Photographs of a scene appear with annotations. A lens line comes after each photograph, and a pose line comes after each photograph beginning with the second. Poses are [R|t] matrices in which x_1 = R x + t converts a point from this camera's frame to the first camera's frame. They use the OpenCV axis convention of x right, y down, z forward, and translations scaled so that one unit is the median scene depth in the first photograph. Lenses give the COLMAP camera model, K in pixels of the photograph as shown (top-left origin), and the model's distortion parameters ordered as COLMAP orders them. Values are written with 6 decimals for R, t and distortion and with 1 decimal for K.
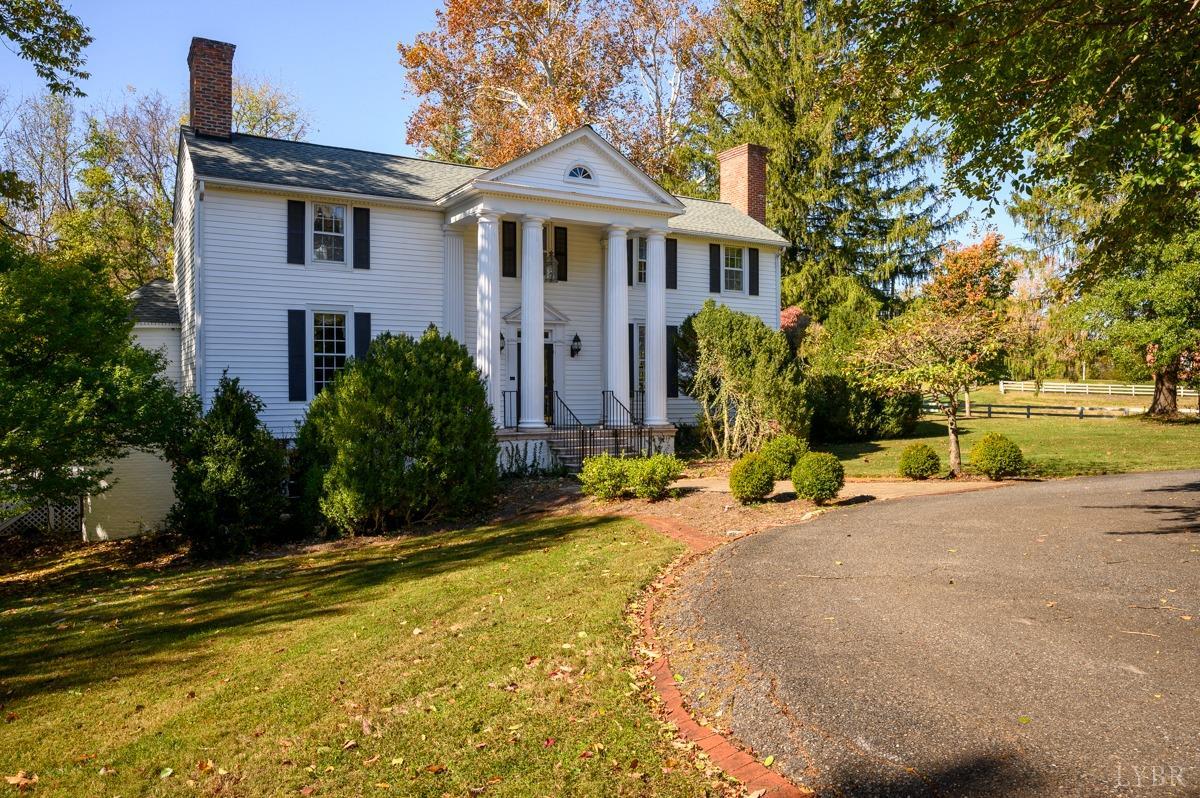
lens RADIAL K [[857.5, 0, 601.9], [0, 857.5, 394.3], [0, 0, 1]] dist [0.007482, 0.004704]
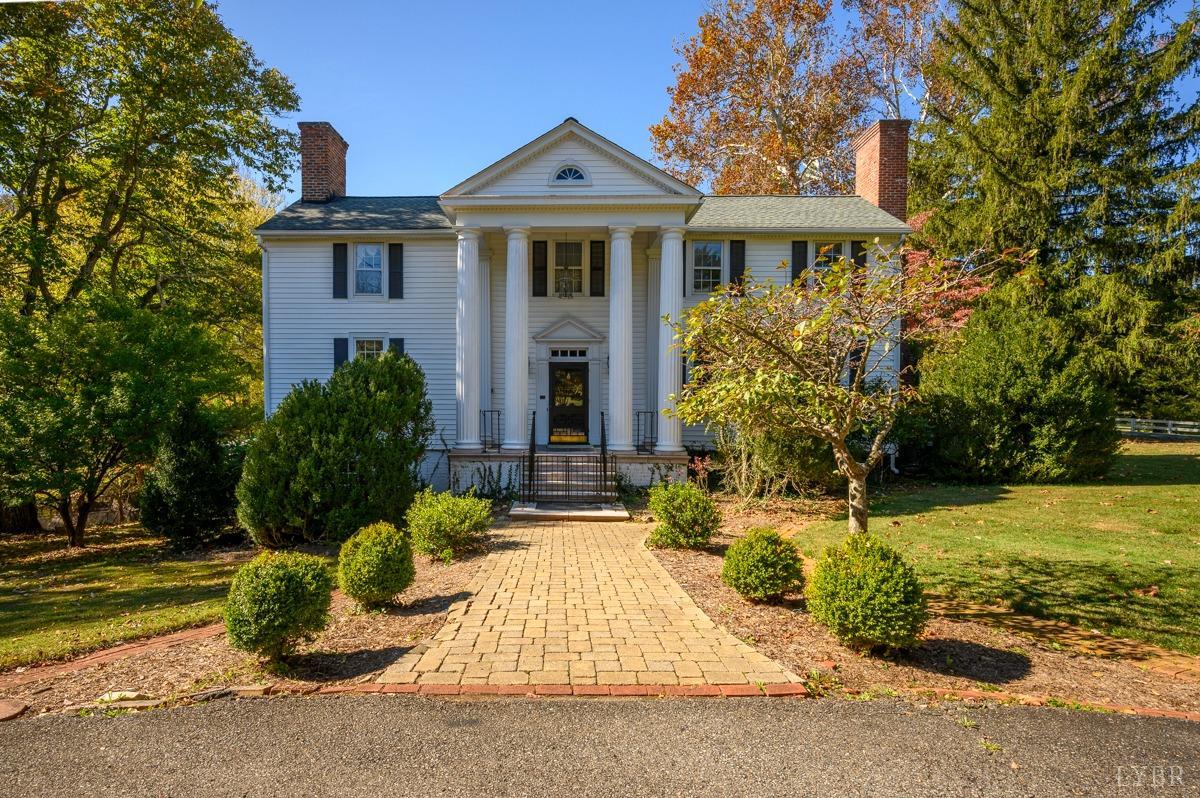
lens RADIAL K [[606.9, 0, 573.2], [0, 606.9, 423.9], [0, 0, 1]] dist [-0.001175, -0.000344]
pose [[0.845399, 0.026265, -0.533488, 0.335385], [-0.010280, 0.999405, 0.032913, -0.012126], [0.534036, -0.022340, 0.845167, 0.452182]]
